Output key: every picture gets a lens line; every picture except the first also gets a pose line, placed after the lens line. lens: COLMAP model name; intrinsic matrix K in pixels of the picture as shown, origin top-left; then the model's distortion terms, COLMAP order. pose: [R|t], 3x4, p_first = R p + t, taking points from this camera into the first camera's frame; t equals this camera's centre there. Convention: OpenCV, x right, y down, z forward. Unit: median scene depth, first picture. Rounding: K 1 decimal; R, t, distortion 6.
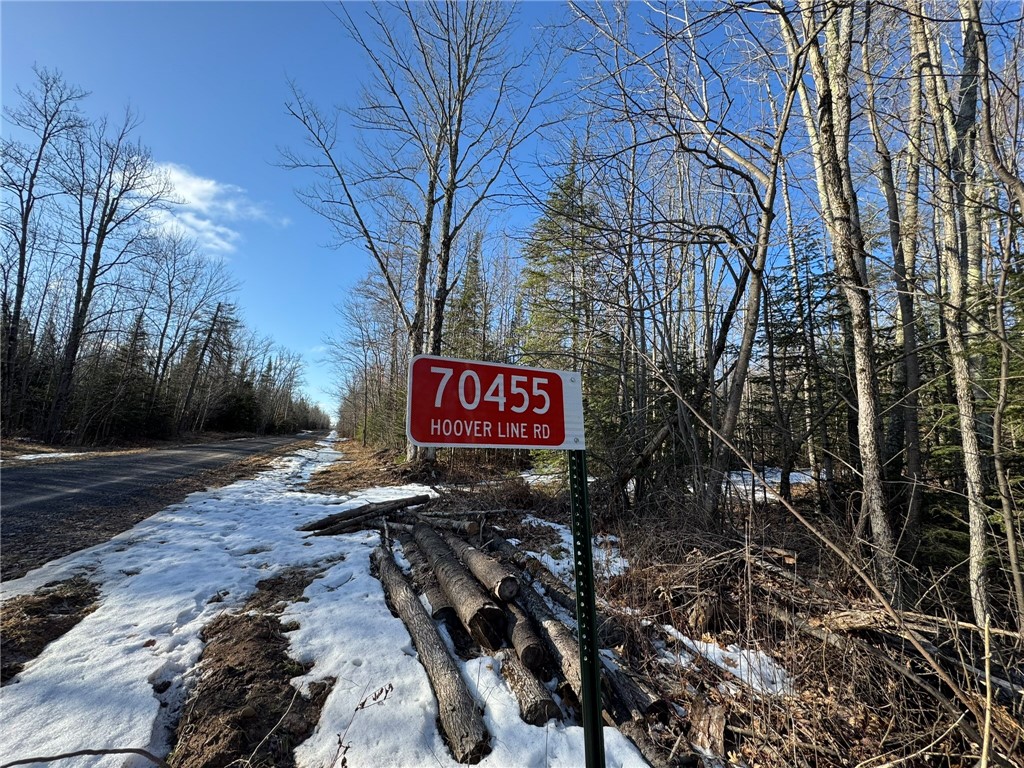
lens RADIAL K [[410.2, 0, 509.9], [0, 410.2, 383.5], [0, 0, 1]] dist [-0.002628, 0.000378]
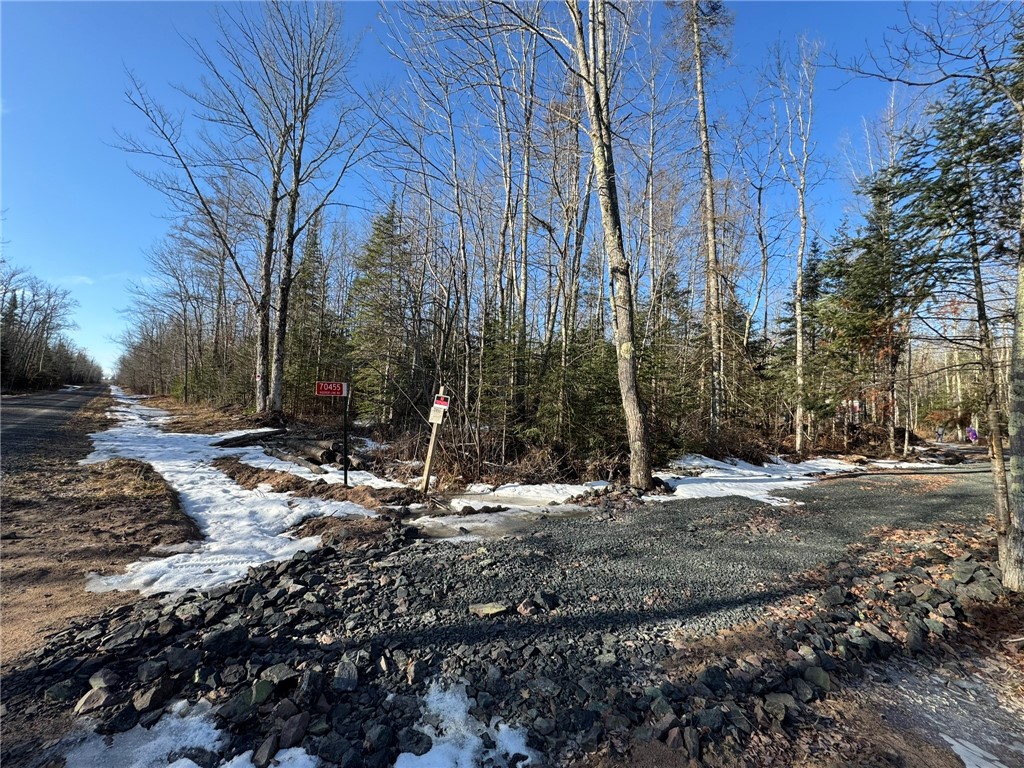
lens RADIAL K [[410.2, 0, 515.4], [0, 410.2, 381.8], [0, 0, 1]] dist [-0.002628, 0.000378]
pose [[0.927430, 0.011380, 0.373824, 0.019042], [-0.049049, 0.994605, 0.091409, -0.059056], [-0.370767, -0.103112, 0.922984, -0.442253]]
